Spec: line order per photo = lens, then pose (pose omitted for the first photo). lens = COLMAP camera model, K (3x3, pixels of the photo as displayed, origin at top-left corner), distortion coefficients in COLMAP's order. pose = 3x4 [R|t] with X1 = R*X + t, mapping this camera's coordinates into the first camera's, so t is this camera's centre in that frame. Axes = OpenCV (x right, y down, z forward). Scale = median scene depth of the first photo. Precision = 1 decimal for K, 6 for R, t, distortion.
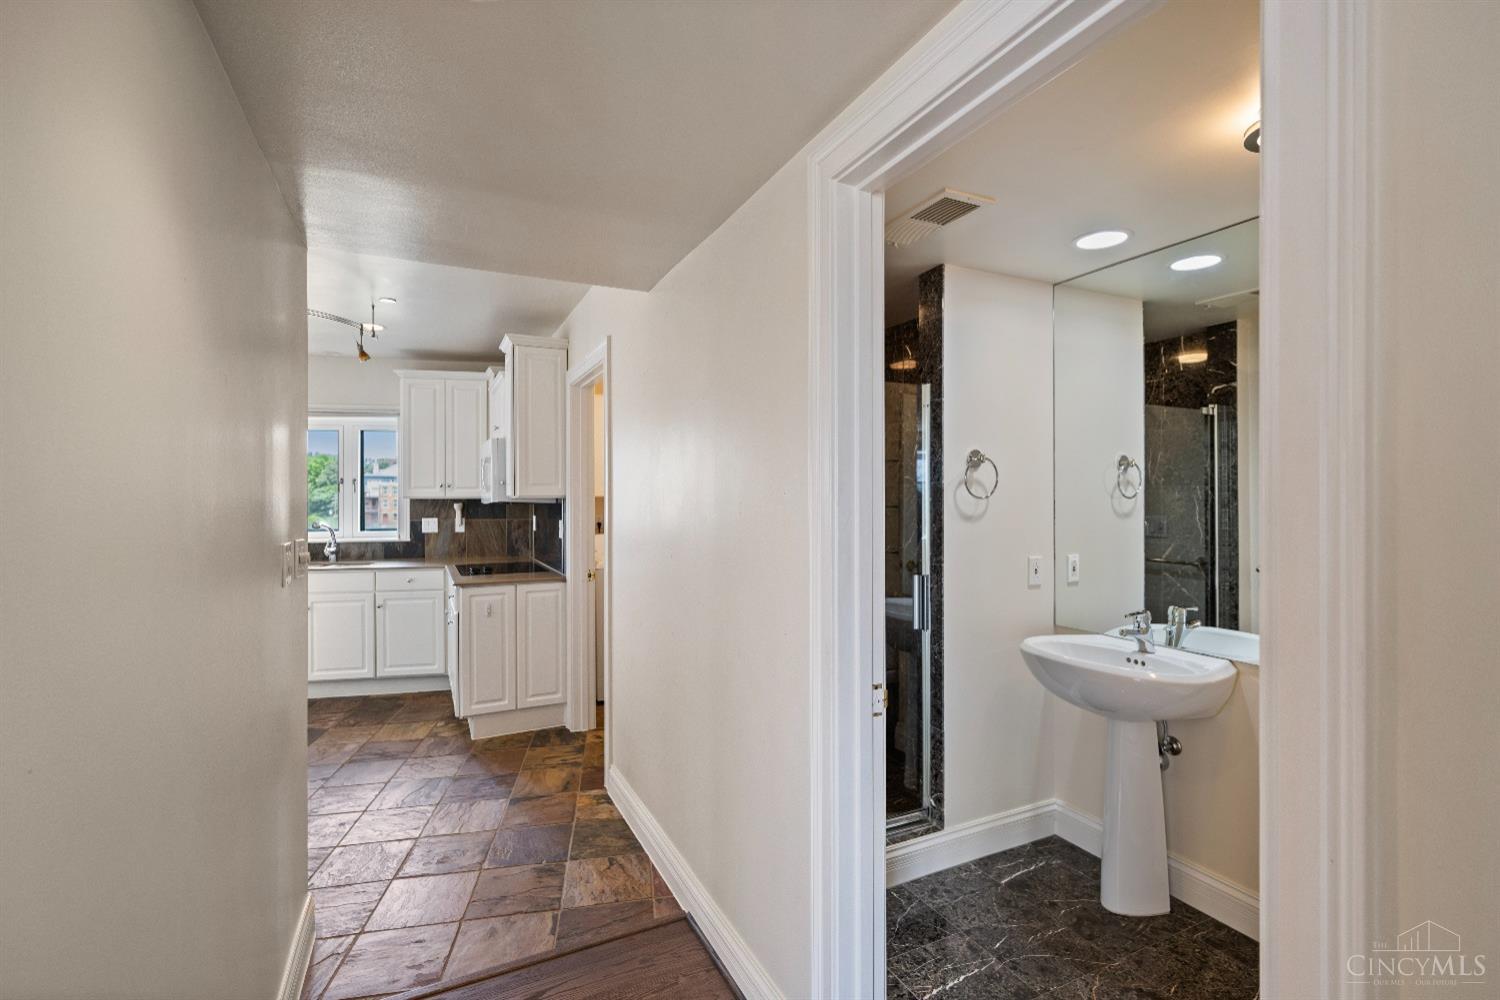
lens RADIAL K [[669.9, 0, 748.0], [0, 669.9, 493.8], [0, 0, 1]] dist [-0.001249, -0.000016]
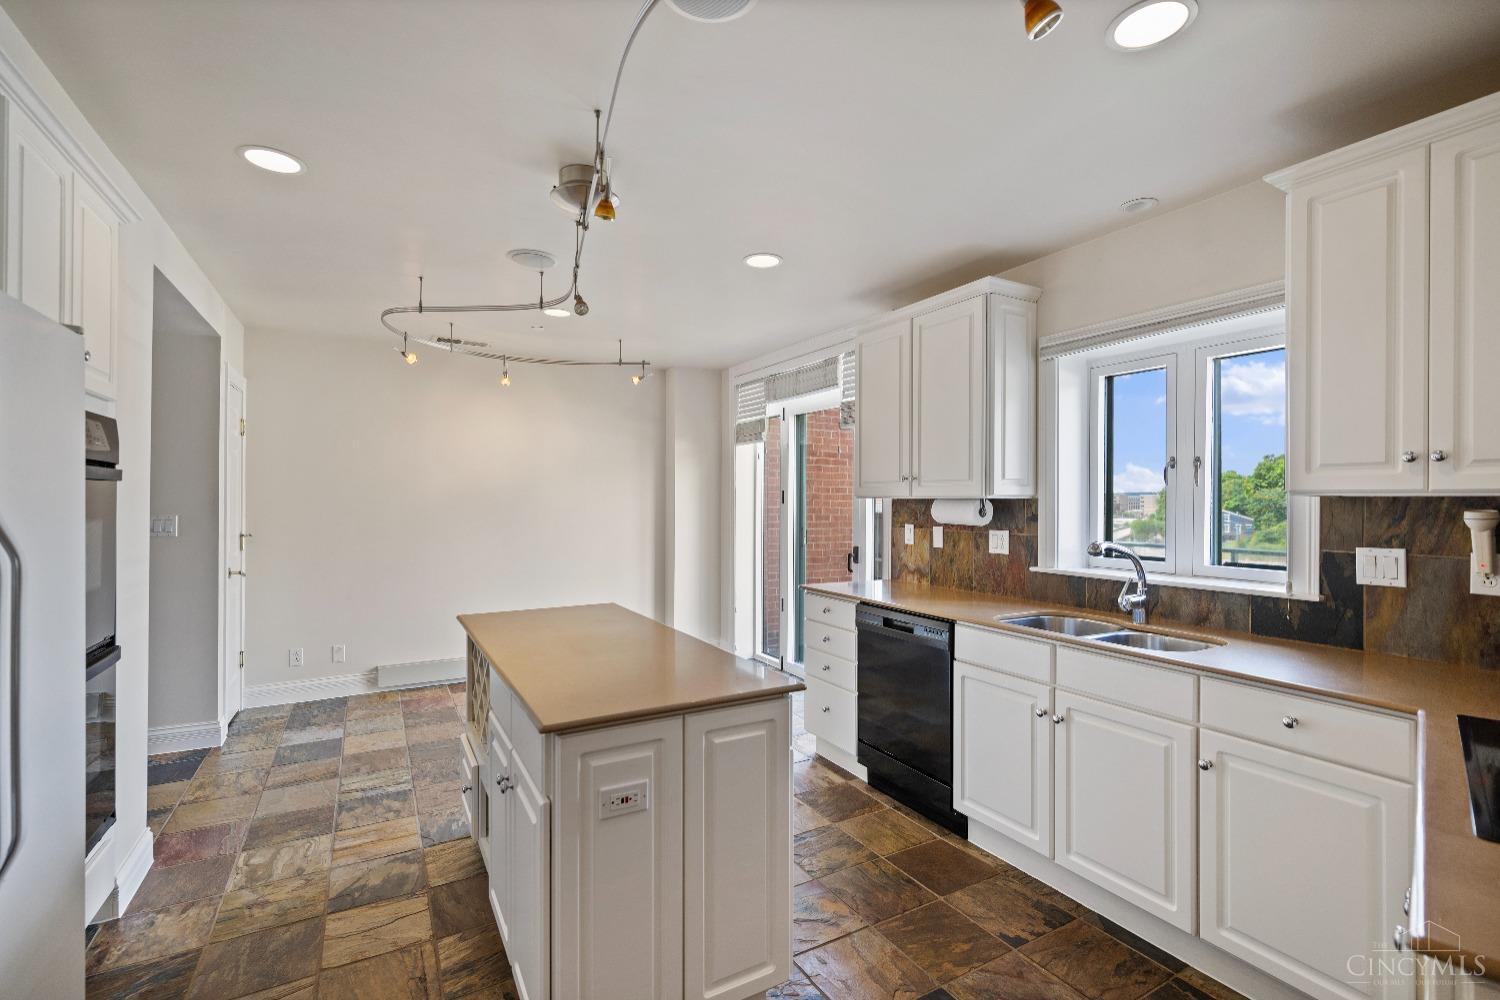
lens RADIAL K [[669.9, 0, 747.2], [0, 669.9, 498.5], [0, 0, 1]] dist [-0.001249, -0.000016]
pose [[0.319146, 0.000870, -0.947705, -0.232823], [-0.006974, 0.999975, -0.001430, 0.011340], [0.947680, 0.007066, 0.319144, 0.545864]]
